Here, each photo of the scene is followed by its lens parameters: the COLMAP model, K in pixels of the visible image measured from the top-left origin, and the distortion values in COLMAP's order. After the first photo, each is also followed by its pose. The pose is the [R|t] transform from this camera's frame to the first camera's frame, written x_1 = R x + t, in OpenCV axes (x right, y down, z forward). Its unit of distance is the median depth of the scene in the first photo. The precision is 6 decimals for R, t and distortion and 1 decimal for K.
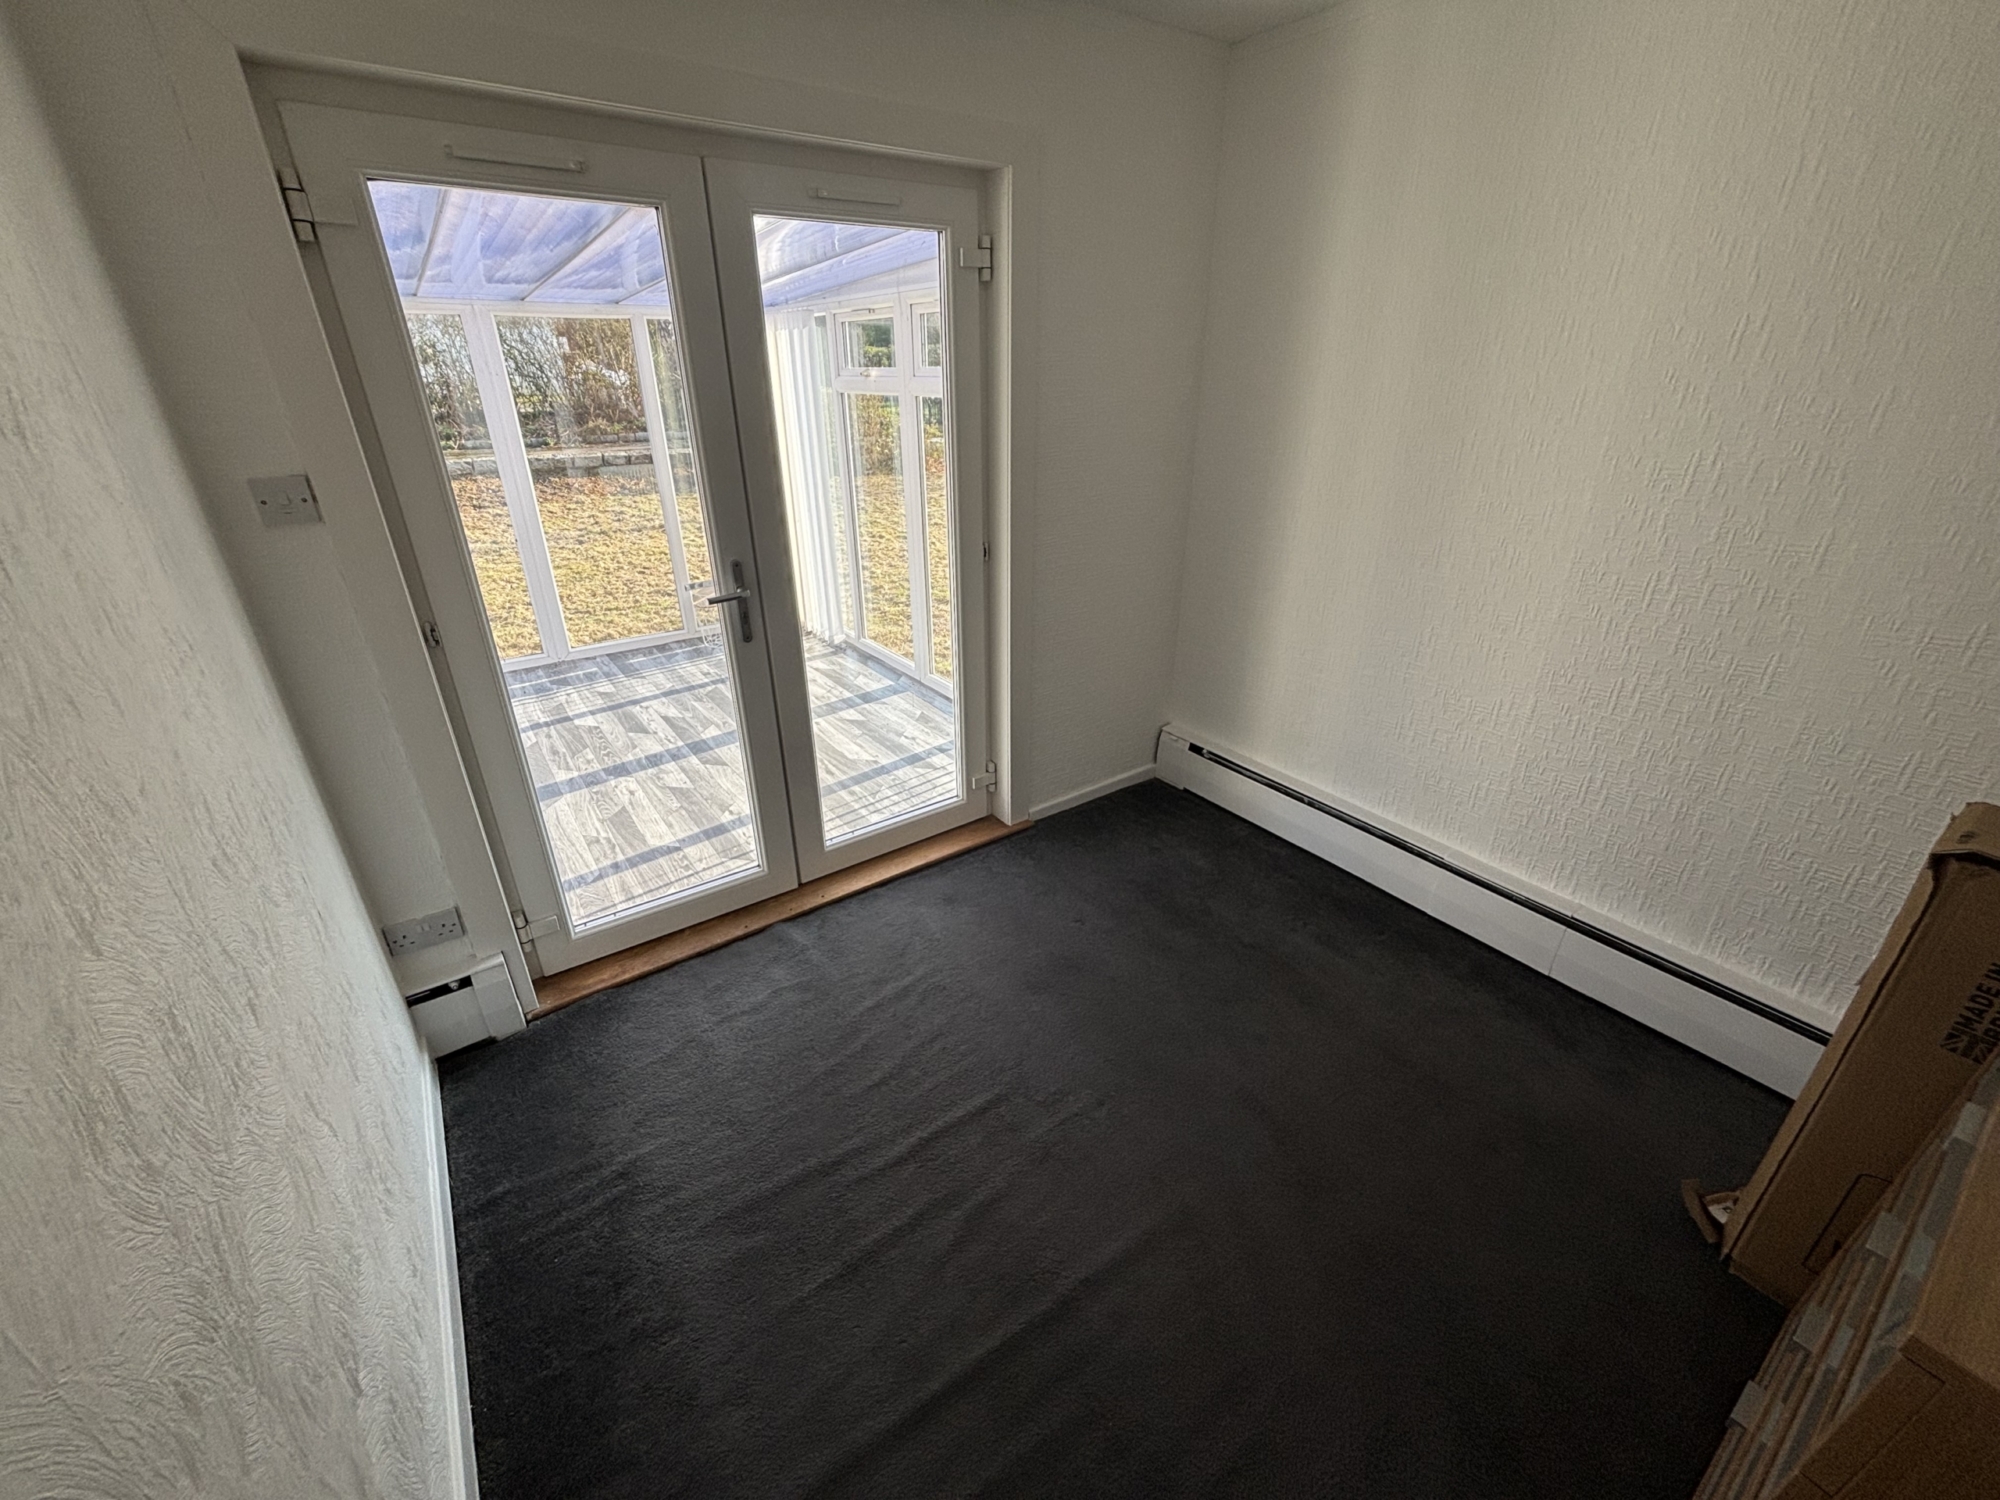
lens RADIAL K [[815.0, 0, 994.8], [0, 815.0, 753.0], [0, 0, 1]] dist [0.001874, -0.000157]
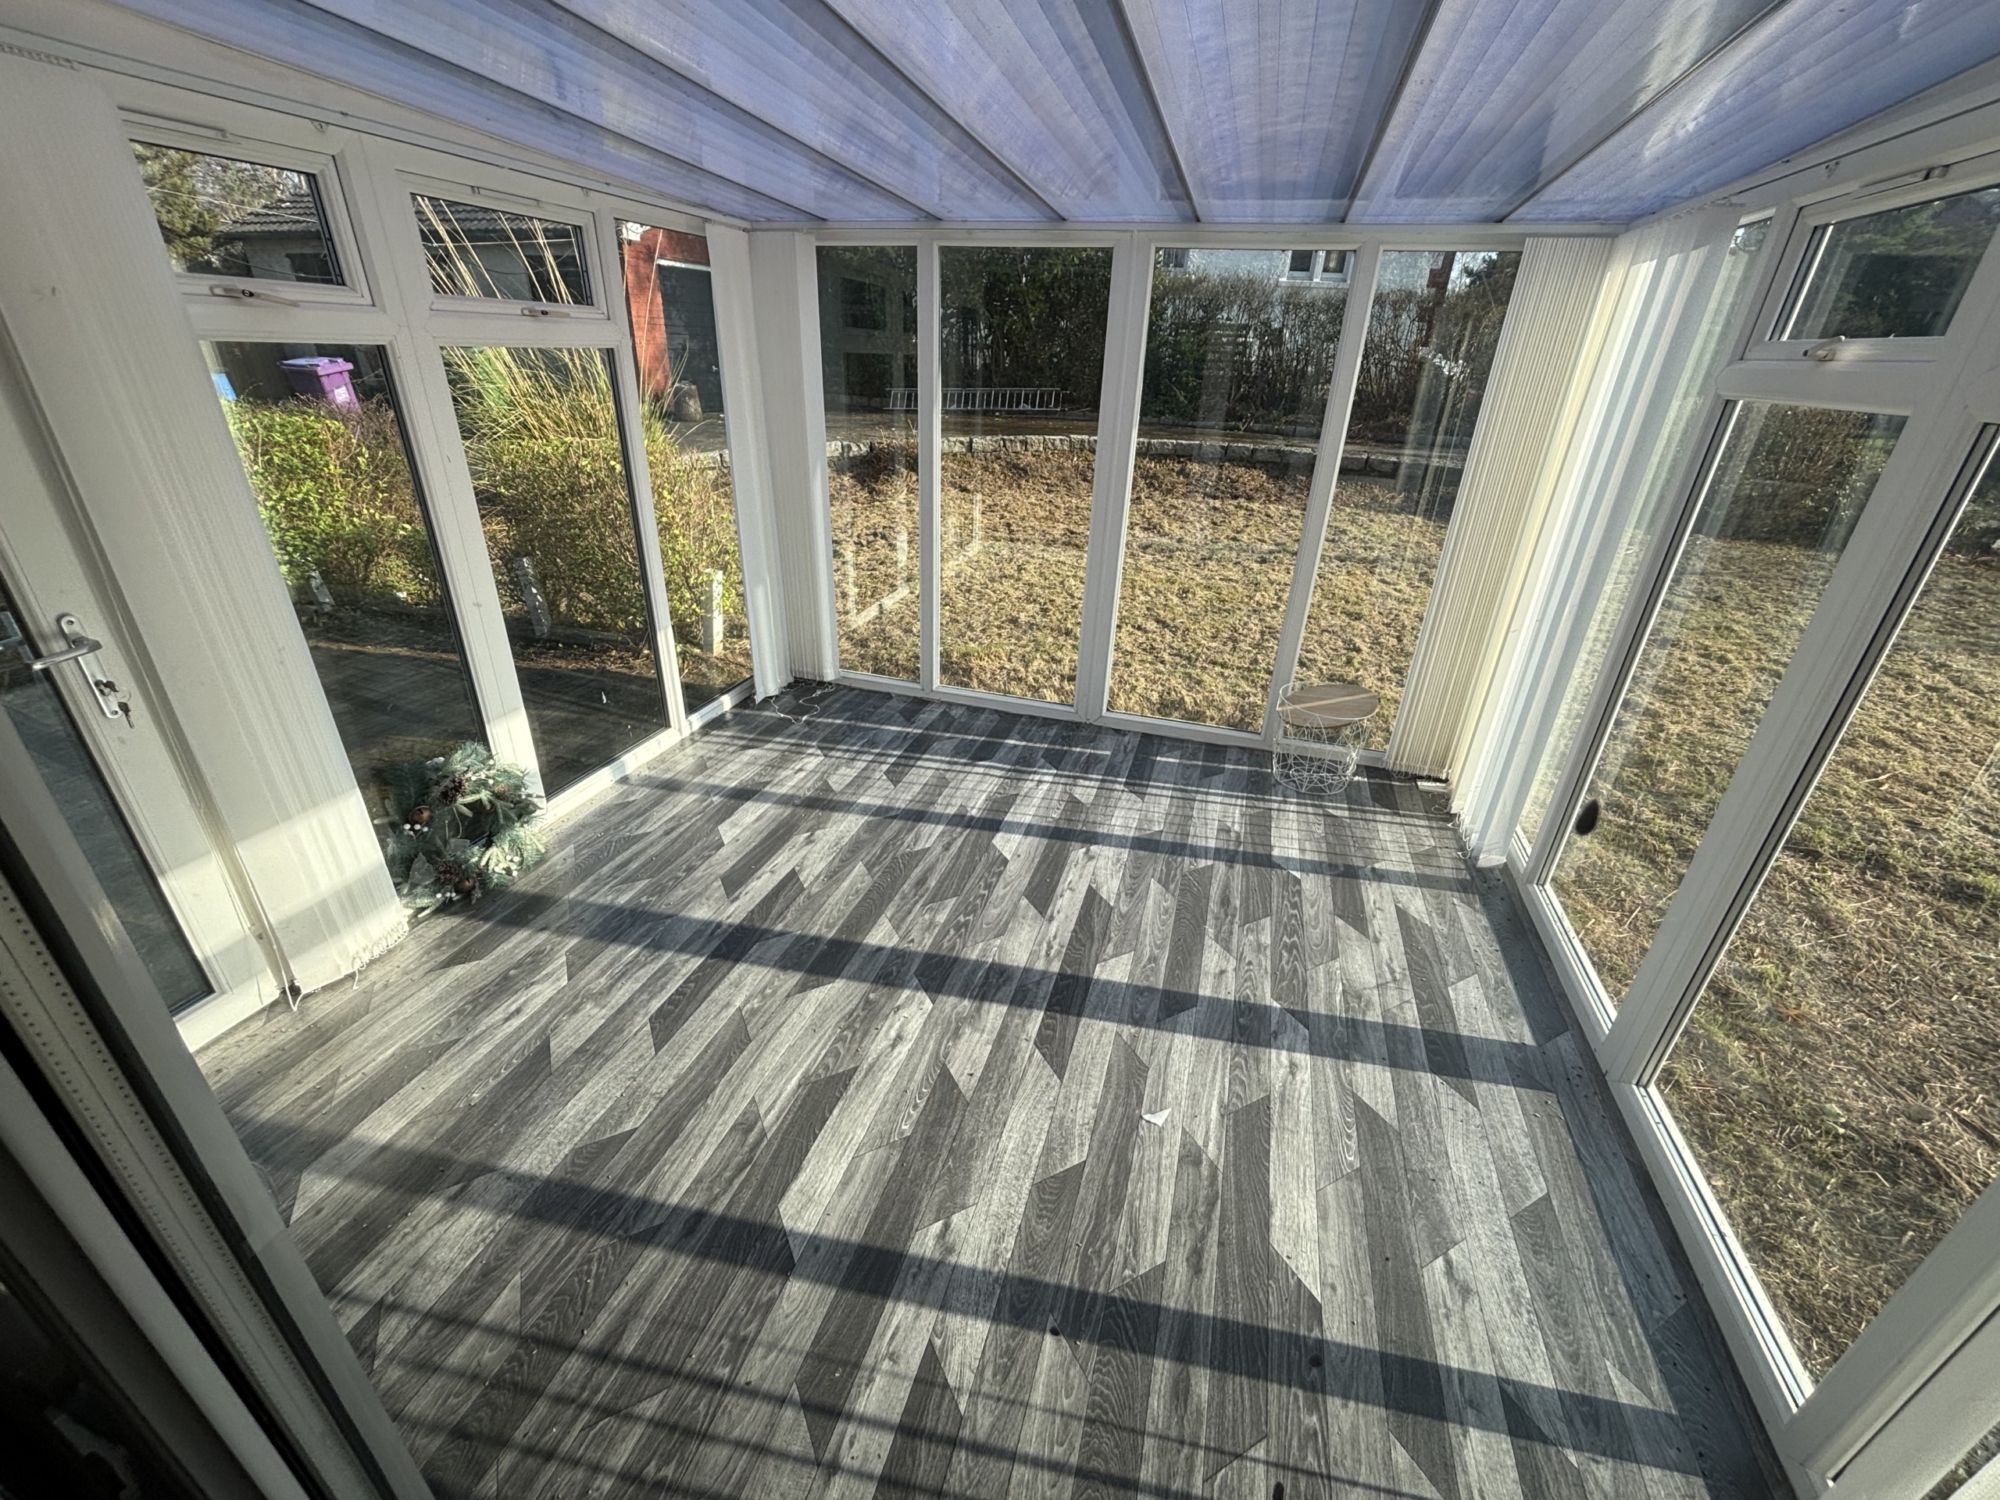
lens RADIAL K [[815.0, 0, 996.2], [0, 815.0, 752.4], [0, 0, 1]] dist [0.001874, -0.000157]
pose [[0.613429, 0.373021, -0.696104, -0.055171], [-0.370380, 0.914362, 0.163589, -0.204496], [0.697513, 0.157472, 0.699055, 0.474047]]
